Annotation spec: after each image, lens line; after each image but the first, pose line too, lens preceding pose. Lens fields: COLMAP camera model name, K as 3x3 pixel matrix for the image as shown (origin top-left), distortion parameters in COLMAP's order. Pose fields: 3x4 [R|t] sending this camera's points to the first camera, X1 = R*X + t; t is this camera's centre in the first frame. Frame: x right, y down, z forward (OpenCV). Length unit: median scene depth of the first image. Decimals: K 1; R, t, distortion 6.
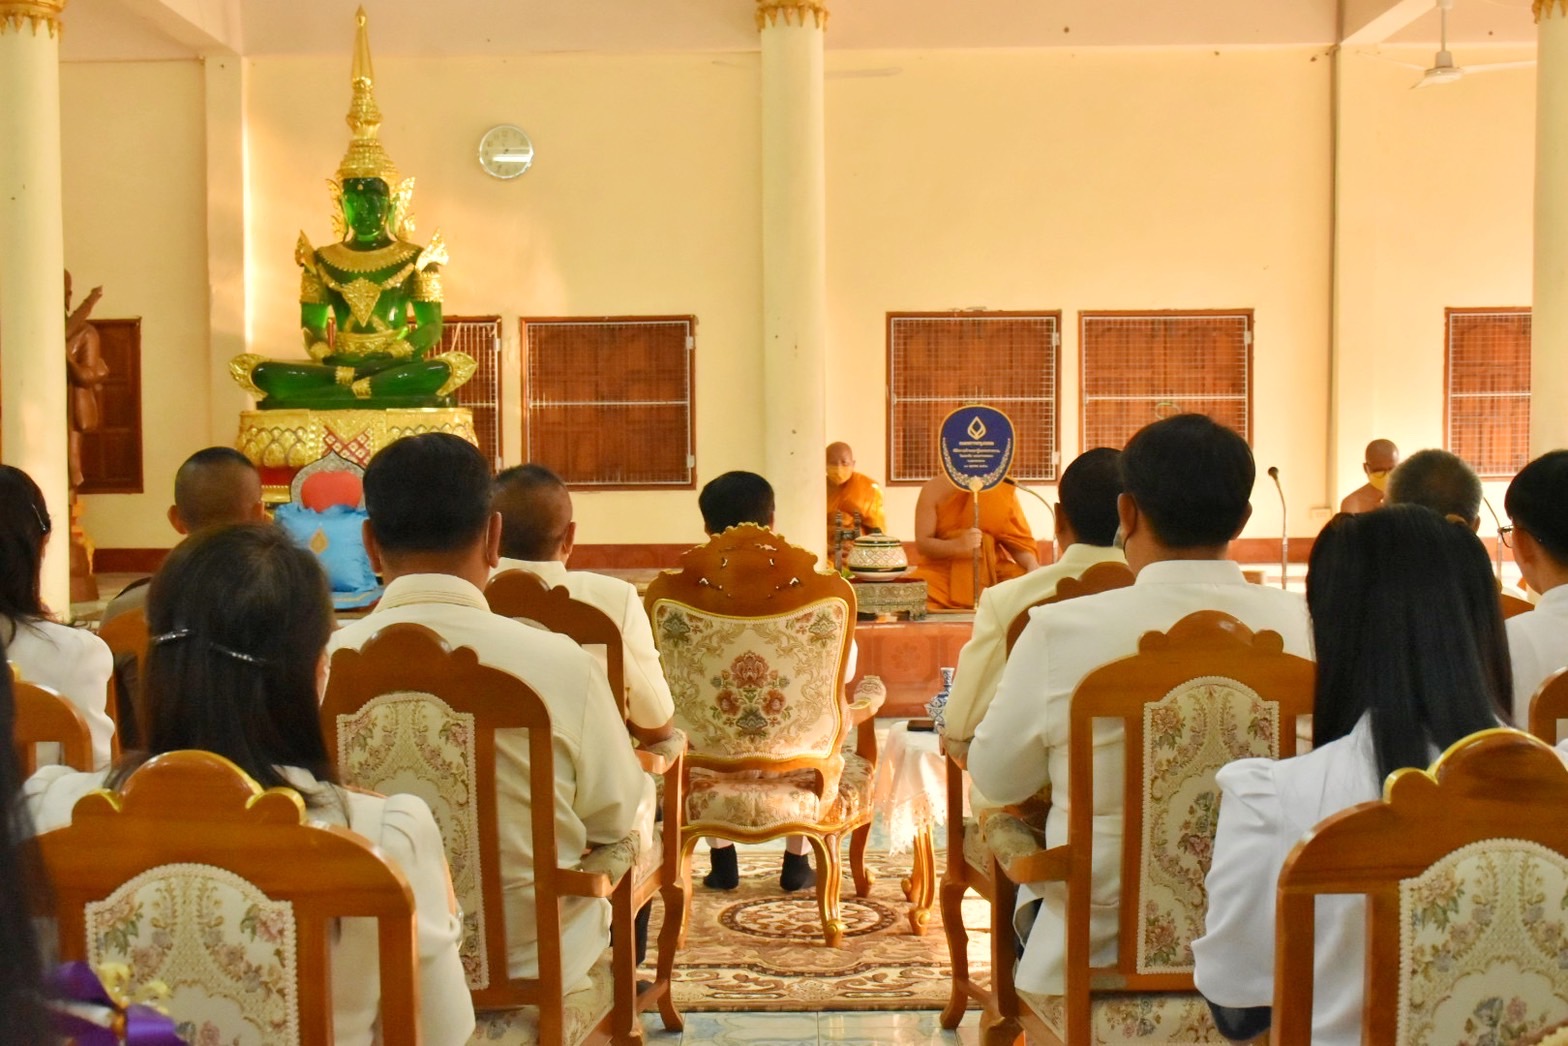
lens RADIAL K [[2376.2, 0, 779.2], [0, 2376.2, 525.0], [0, 0, 1]] dist [-0.032022, 0.026093]
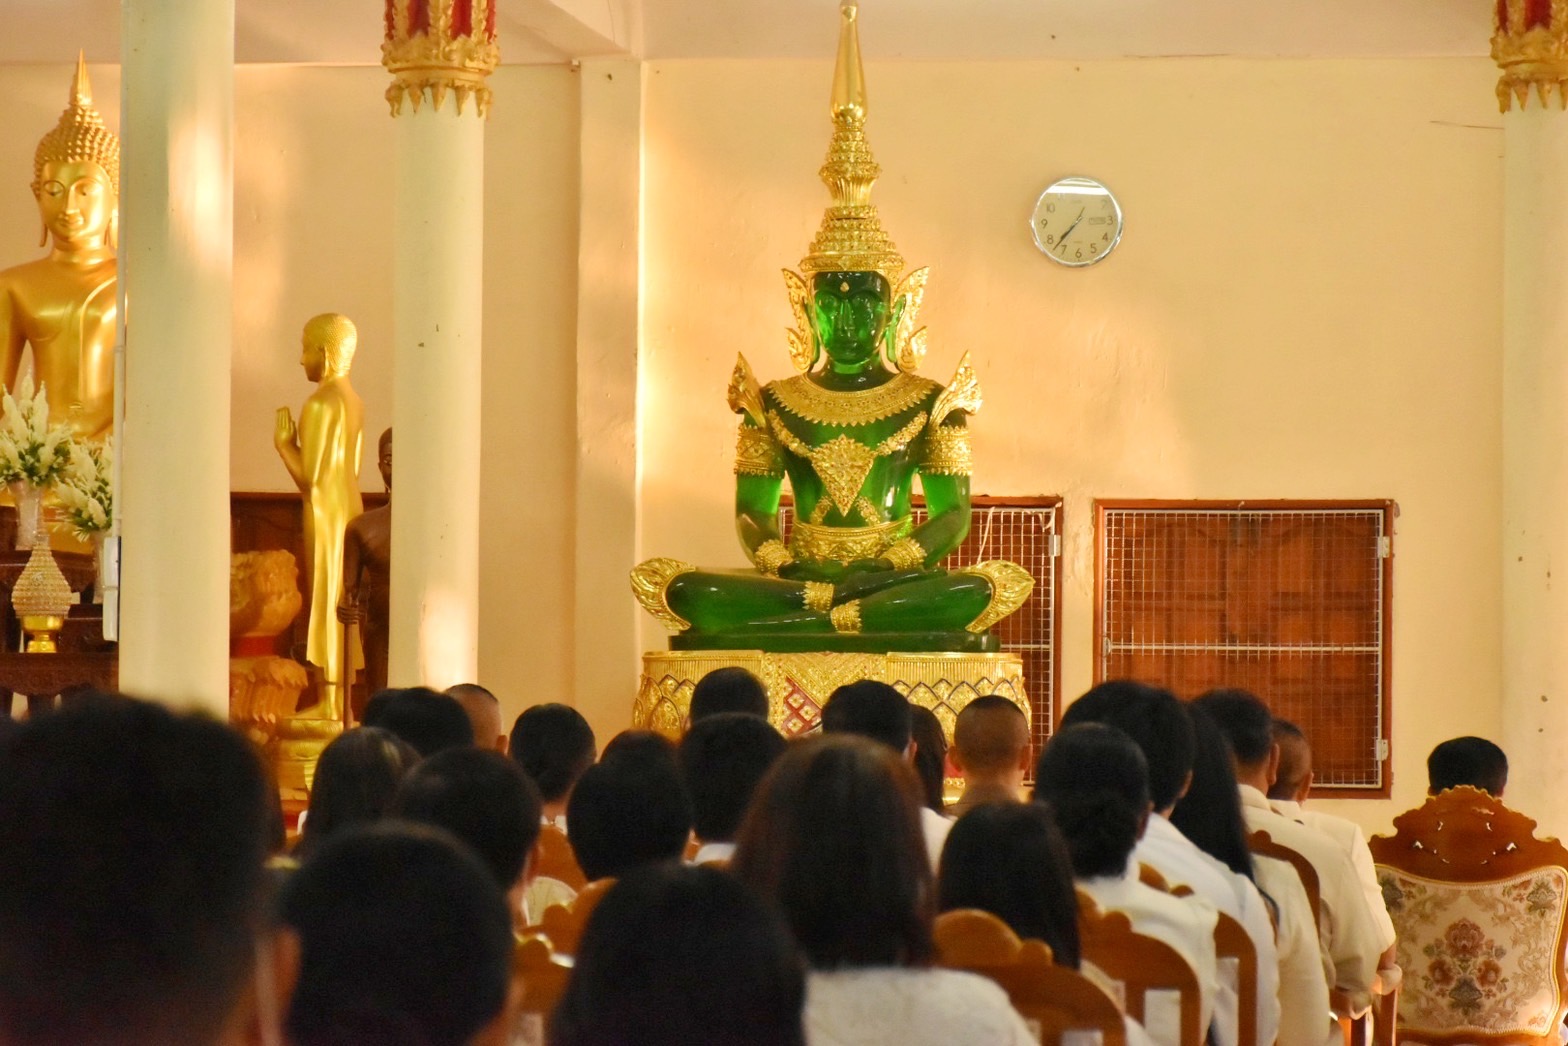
lens RADIAL K [[5733.6, 0, 639.7], [0, 5733.6, 522.6], [0, 0, 1]] dist [-0.144702, 1.057296]
pose [[0.986732, 0.013216, -0.161818, 0.009964], [-0.024648, 0.997323, -0.068849, 0.019831], [0.160475, 0.071924, 0.984416, -0.440070]]
